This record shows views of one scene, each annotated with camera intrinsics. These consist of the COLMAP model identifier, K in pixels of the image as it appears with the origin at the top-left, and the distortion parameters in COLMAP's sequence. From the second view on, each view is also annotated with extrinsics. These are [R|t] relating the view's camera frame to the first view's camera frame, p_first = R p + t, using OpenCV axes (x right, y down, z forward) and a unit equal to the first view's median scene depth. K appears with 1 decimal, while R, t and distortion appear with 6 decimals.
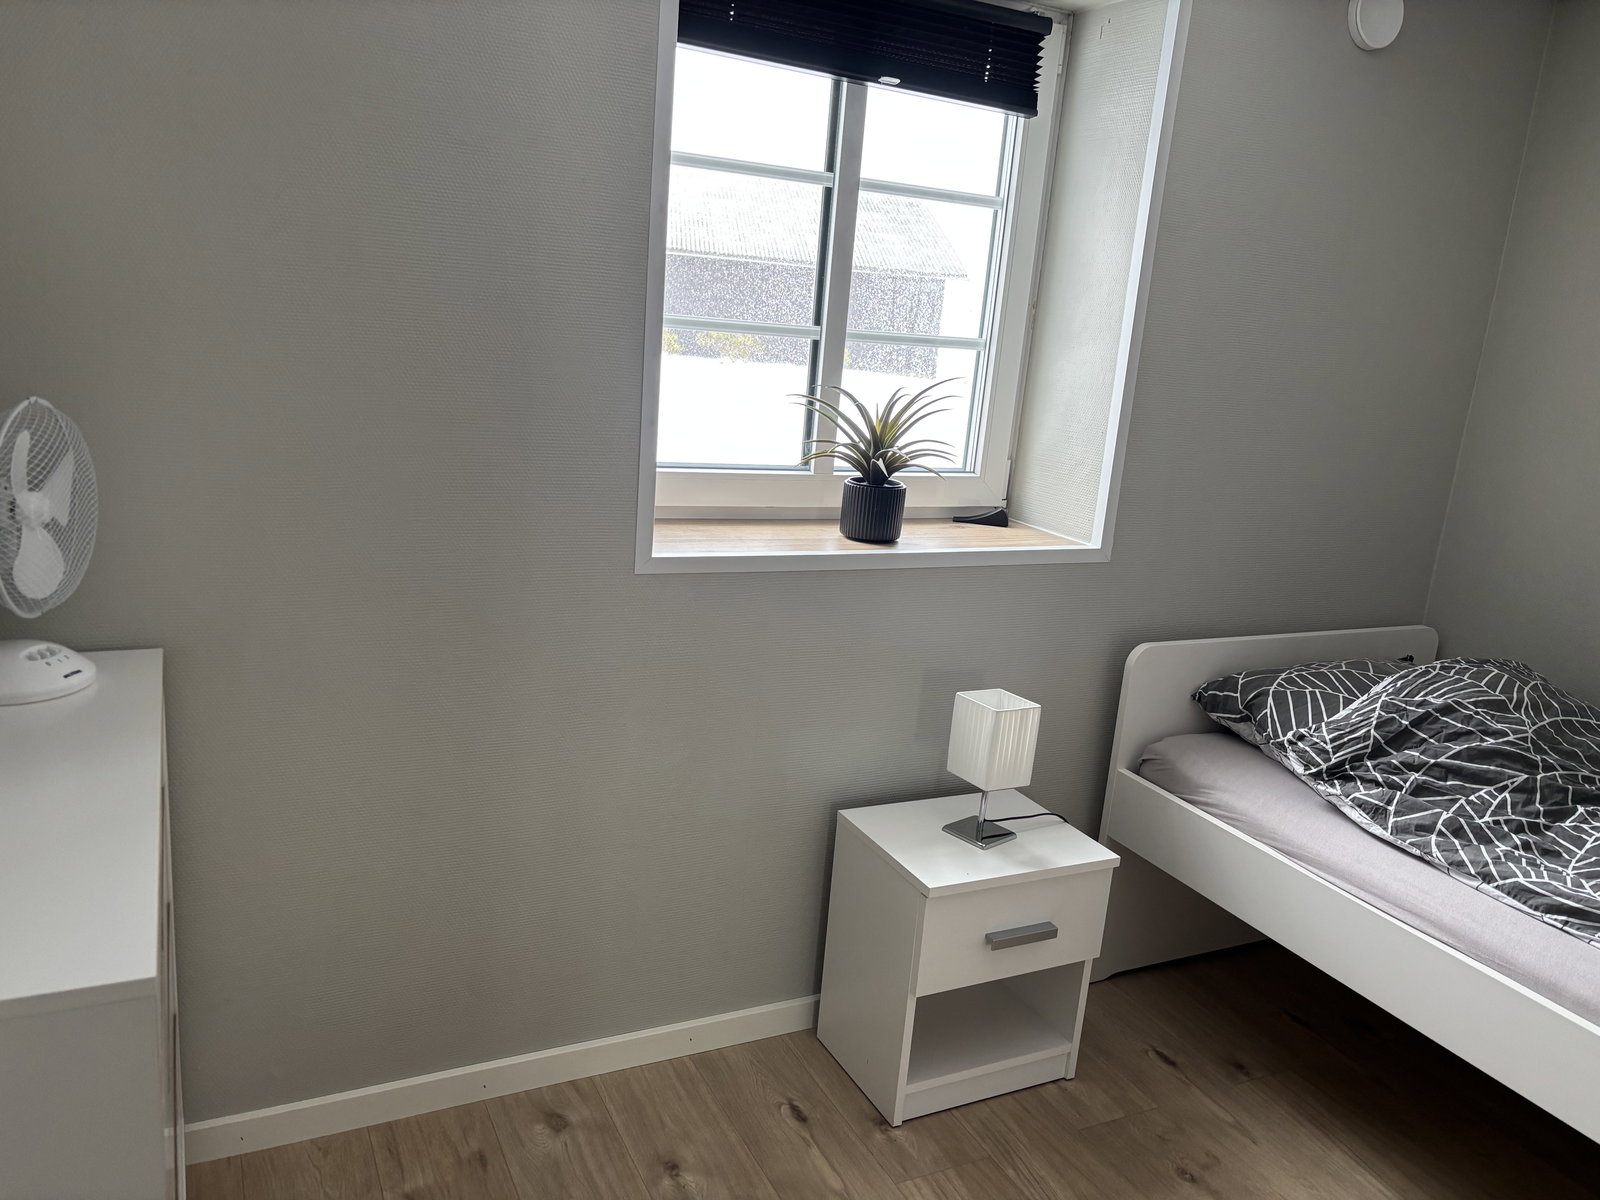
lens RADIAL K [[1214.8, 0, 800.0], [0, 1214.8, 600.0], [0, 0, 1]] dist [0.008010, -0.037245]
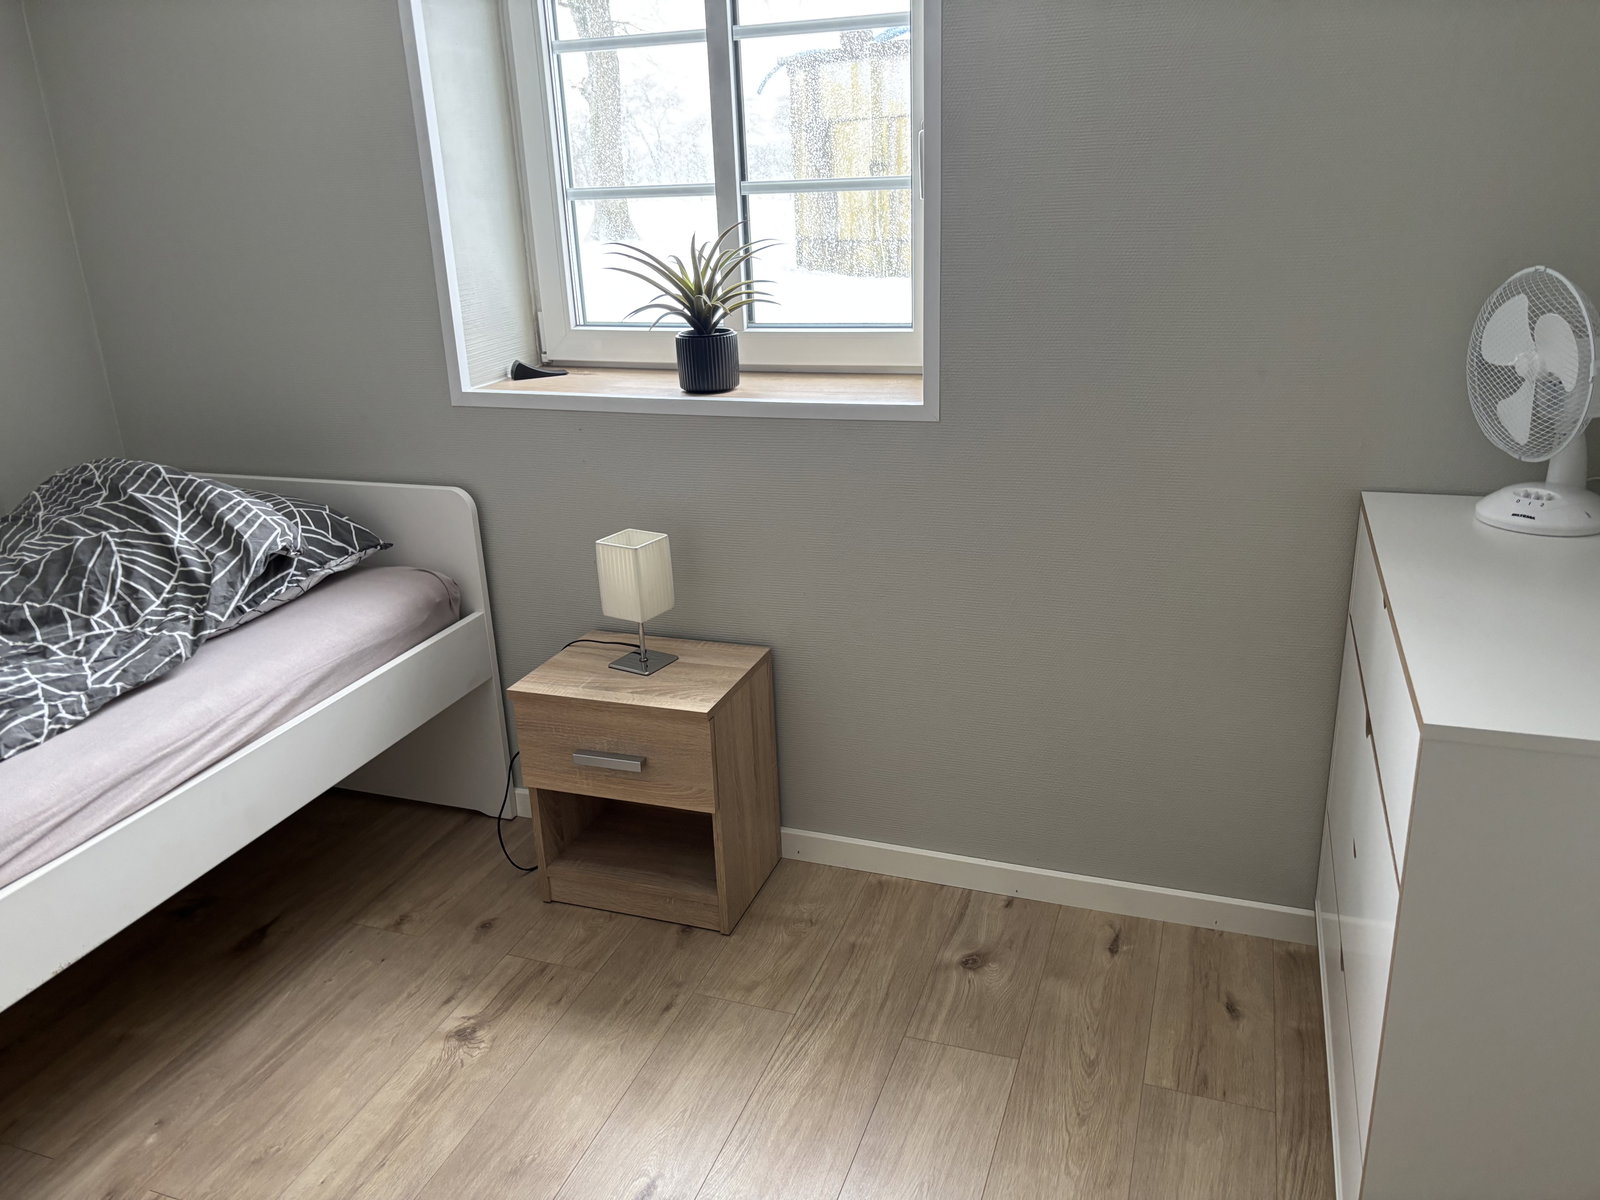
lens RADIAL K [[1214.8, 0, 800.0], [0, 1214.8, 600.0], [0, 0, 1]] dist [0.008010, -0.037245]
pose [[0.682105, 0.140465, -0.717636, 0.899349], [-0.077387, 0.989733, 0.120168, -0.002751], [0.727148, -0.026431, 0.685972, 0.341428]]
